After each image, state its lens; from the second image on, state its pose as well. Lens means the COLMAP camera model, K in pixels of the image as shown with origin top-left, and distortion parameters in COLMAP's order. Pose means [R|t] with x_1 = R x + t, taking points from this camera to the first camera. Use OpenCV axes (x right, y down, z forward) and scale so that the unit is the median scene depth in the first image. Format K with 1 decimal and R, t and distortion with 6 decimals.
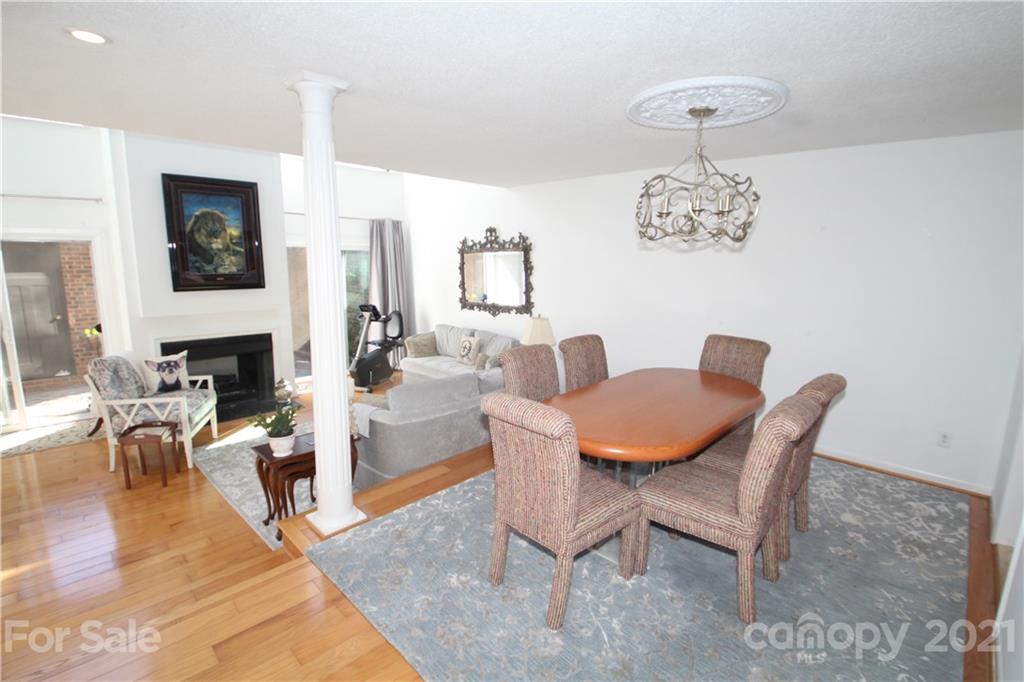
lens RADIAL K [[470.7, 0, 514.1], [0, 470.7, 336.0], [0, 0, 1]] dist [-0.023606, -0.002662]
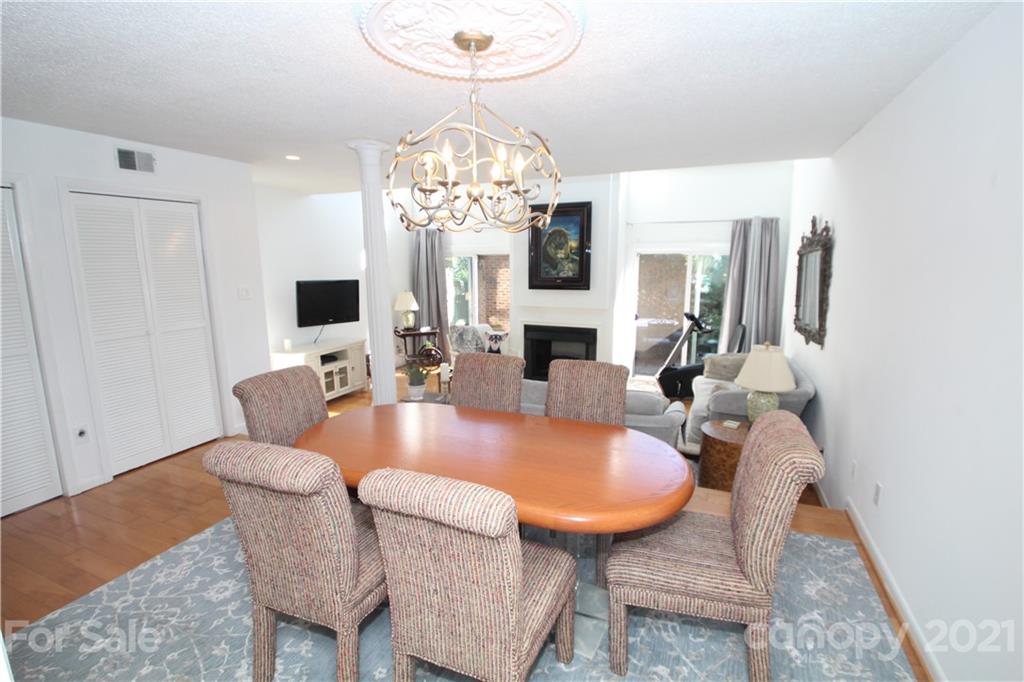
lens RADIAL K [[470.7, 0, 511.4], [0, 470.7, 343.6], [0, 0, 1]] dist [-0.023606, -0.002662]
pose [[0.350637, 0.140496, -0.925913, 0.552982], [-0.141230, 0.985309, 0.096026, -0.057336], [0.925801, 0.097096, 0.365328, 0.413000]]
